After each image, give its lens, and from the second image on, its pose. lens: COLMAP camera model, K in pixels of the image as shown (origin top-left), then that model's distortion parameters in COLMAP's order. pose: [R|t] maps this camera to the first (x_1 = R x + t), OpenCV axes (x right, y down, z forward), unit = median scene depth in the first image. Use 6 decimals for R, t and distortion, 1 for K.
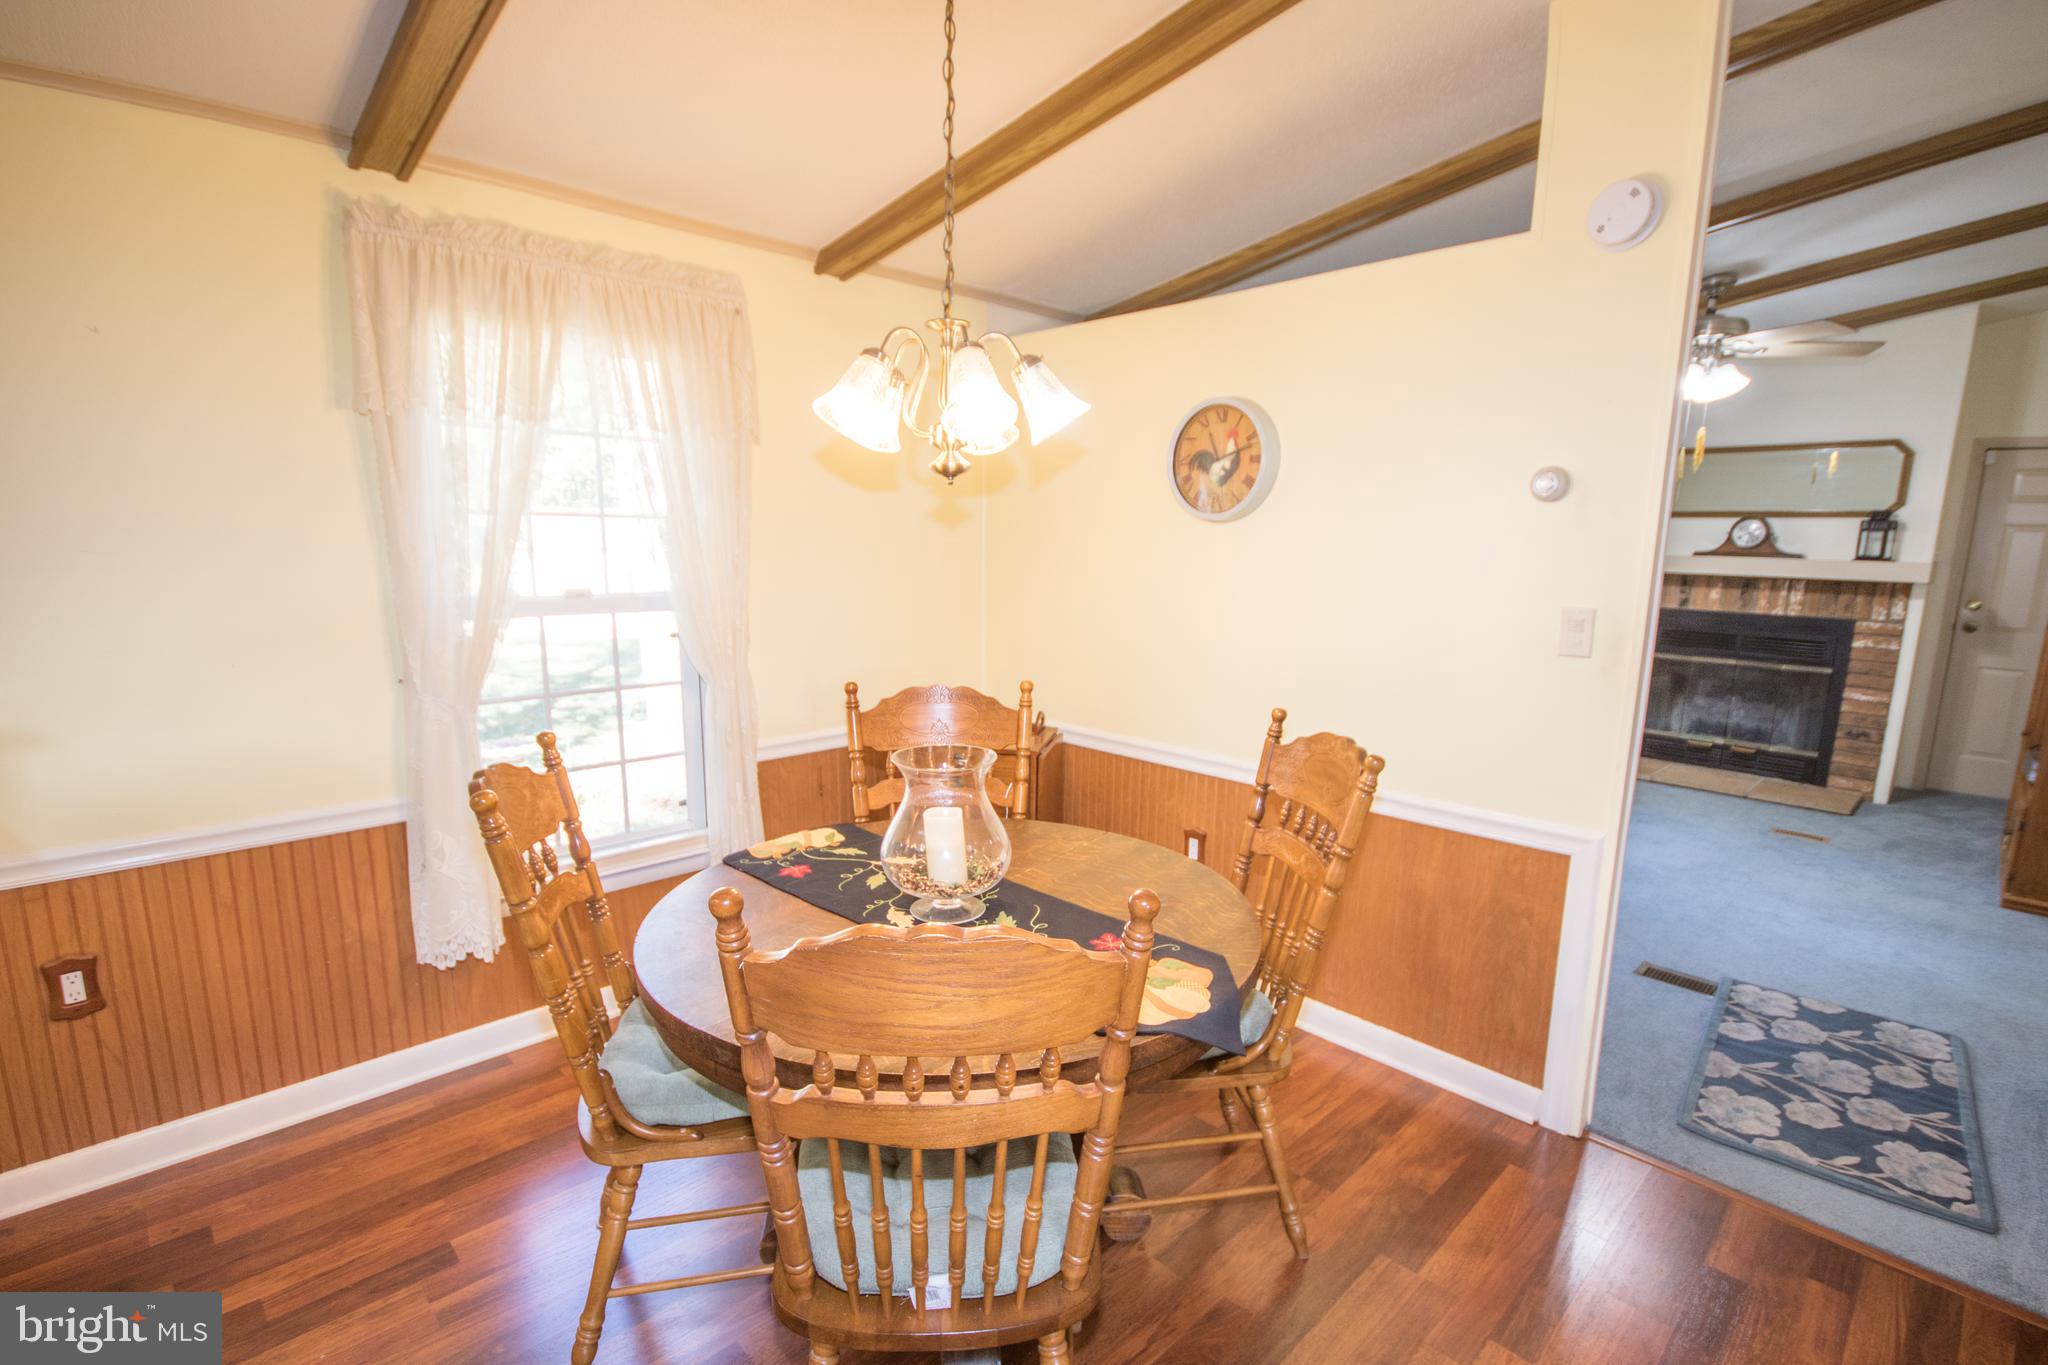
lens RADIAL K [[895.3, 0, 1035.2], [0, 895.3, 677.8], [0, 0, 1]] dist [-0.001968, -0.000084]
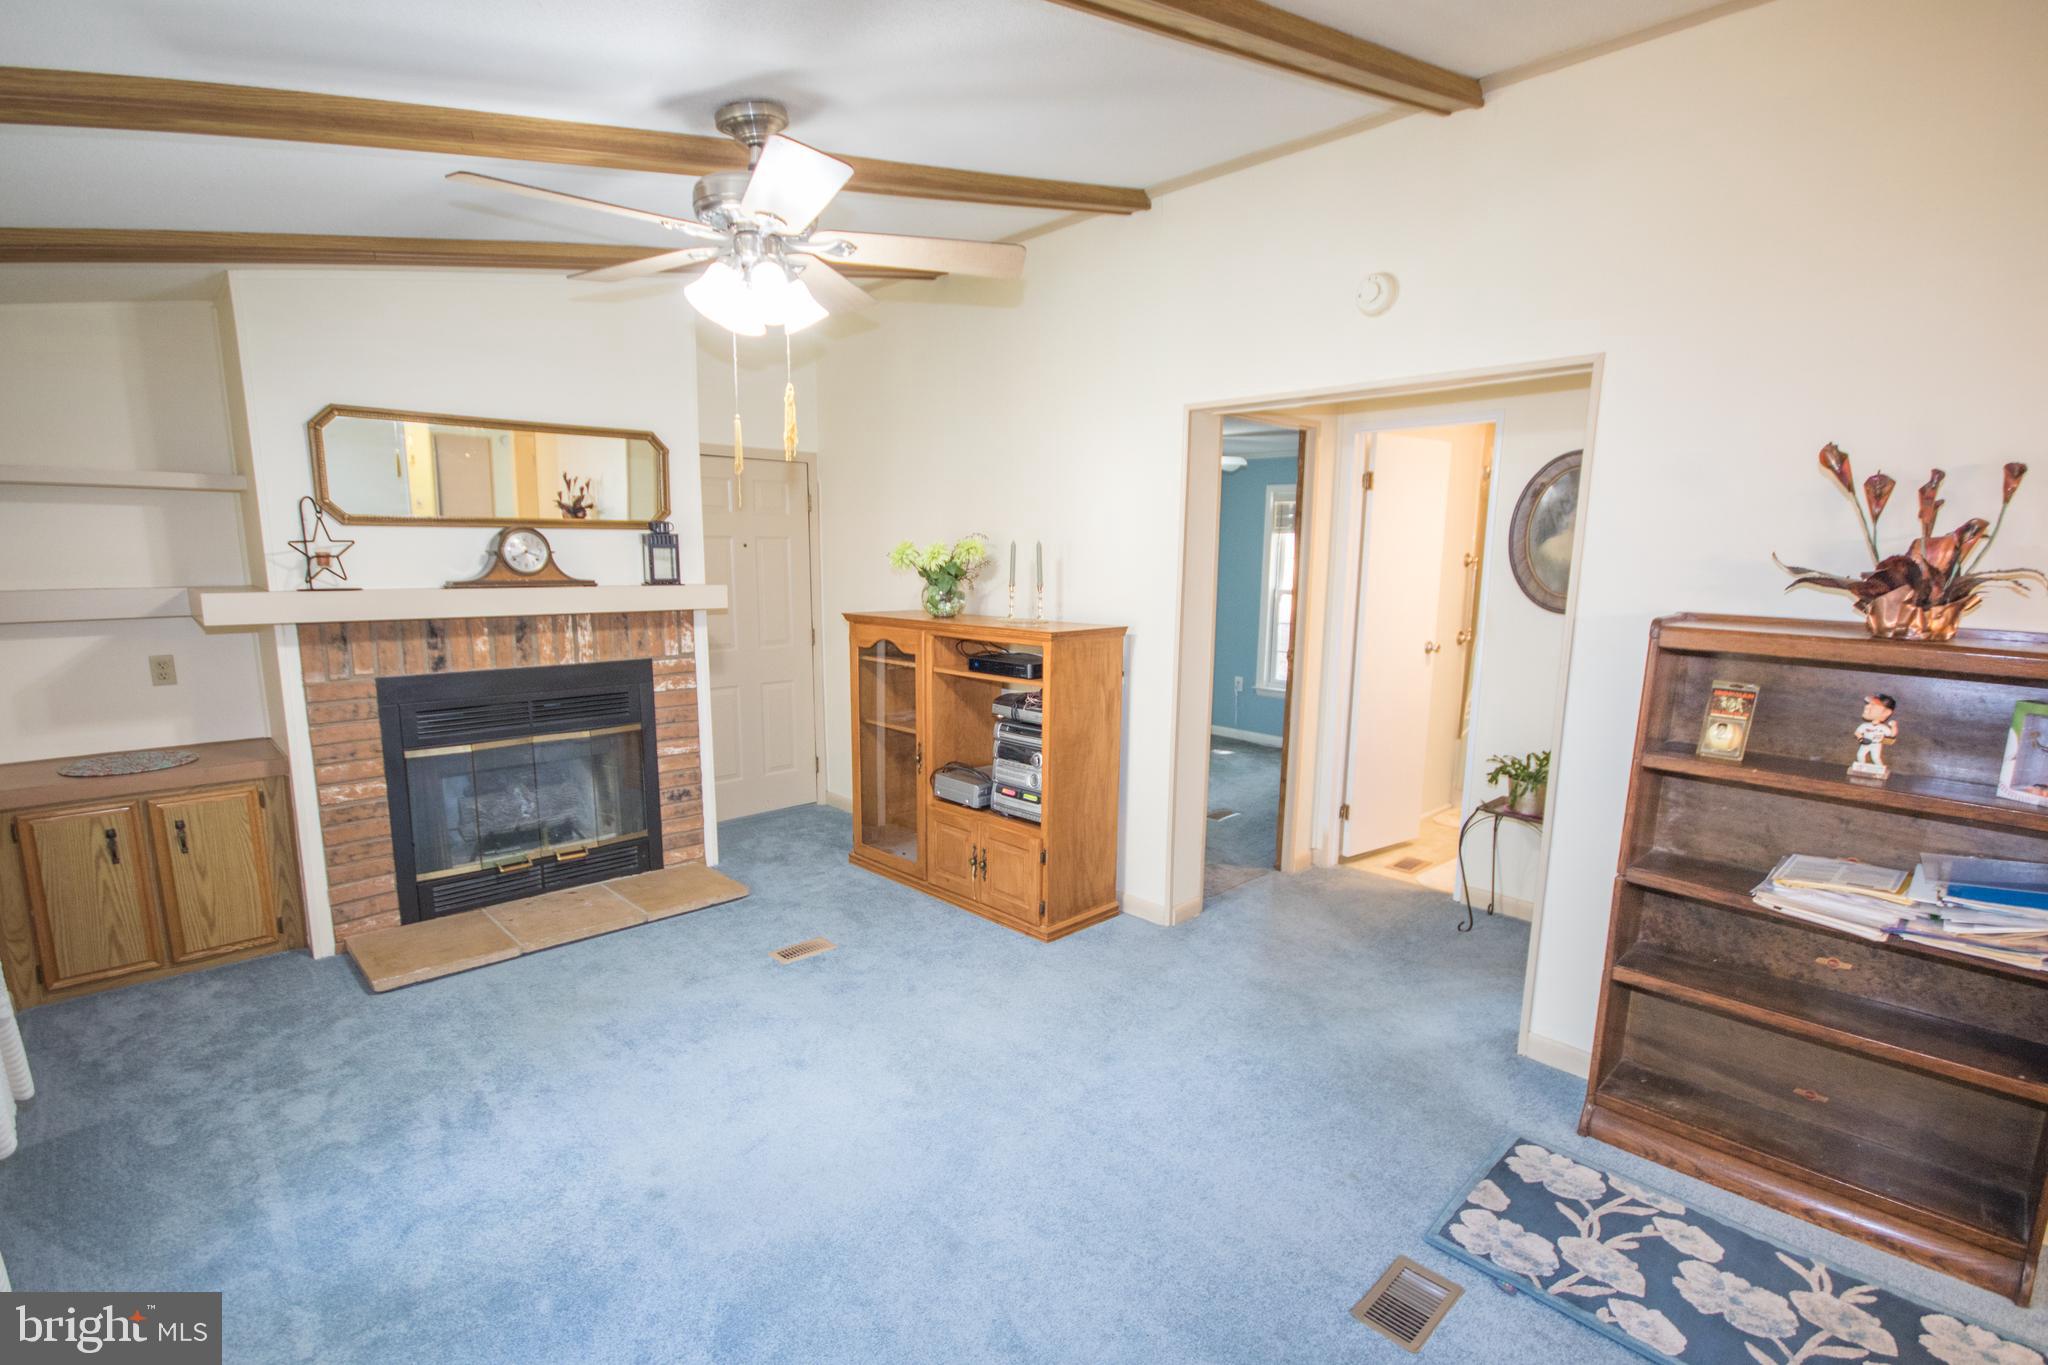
lens RADIAL K [[955.5, 0, 1033.8], [0, 955.5, 697.5], [0, 0, 1]] dist [0.006065, 0.000147]
pose [[0.024441, -0.168534, 0.985393, 0.077481], [0.163443, 0.973098, 0.162377, -0.113263], [-0.986250, 0.157087, 0.051329, 0.620443]]
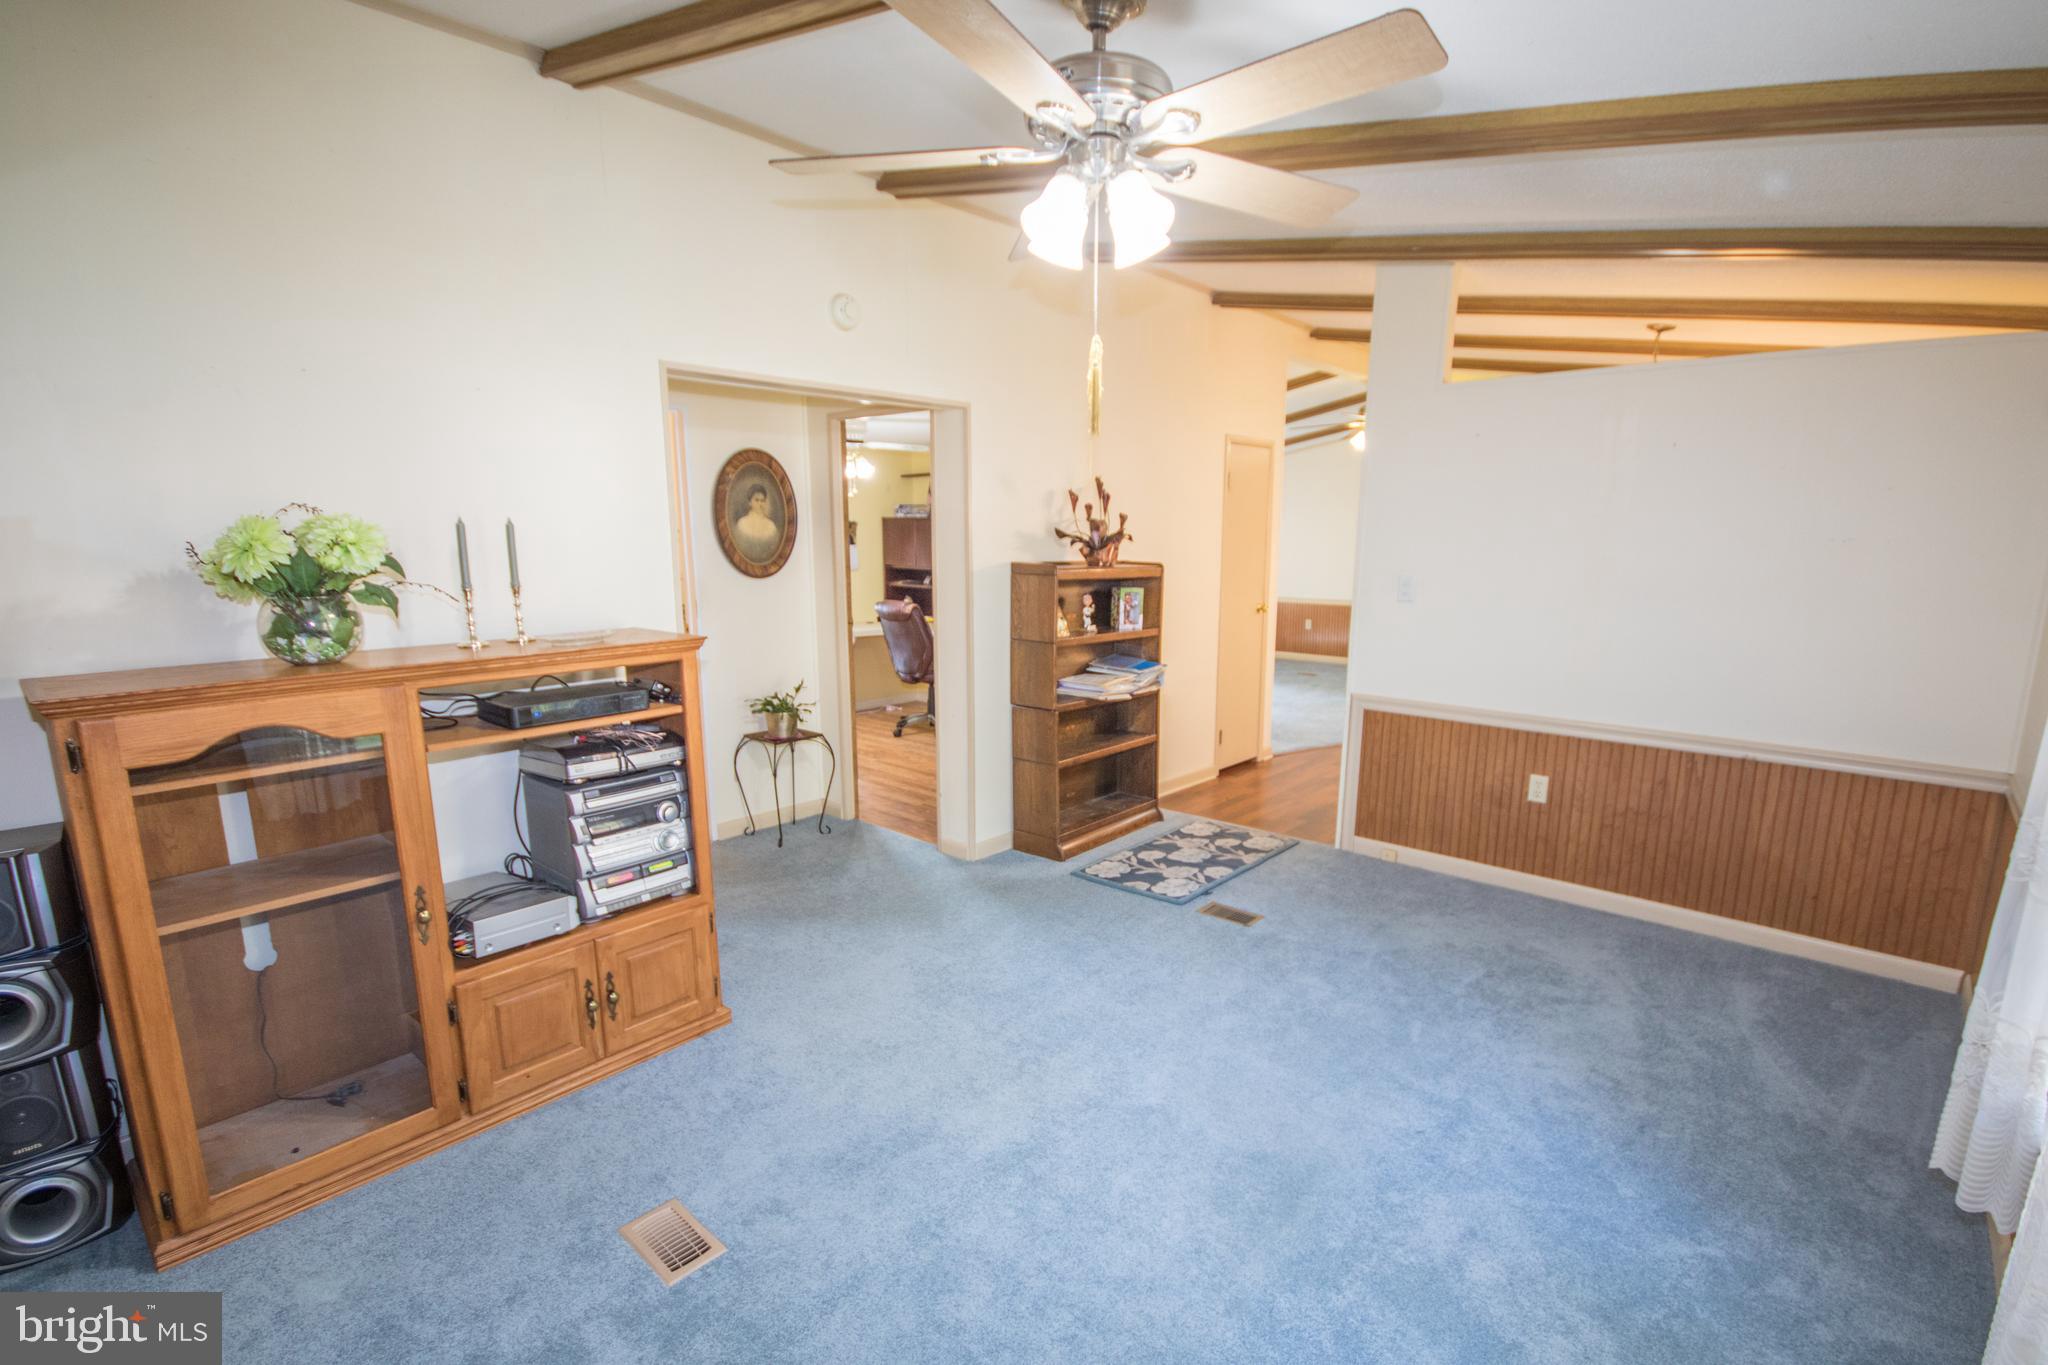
lens RADIAL K [[955.5, 0, 1030.5], [0, 955.5, 685.0], [0, 0, 1]] dist [0.006065, 0.000147]
pose [[-0.999159, 0.005178, -0.040676, 0.536983], [-0.008361, 0.945432, 0.325712, -0.184103], [0.040143, 0.325778, -0.944594, 1.092594]]
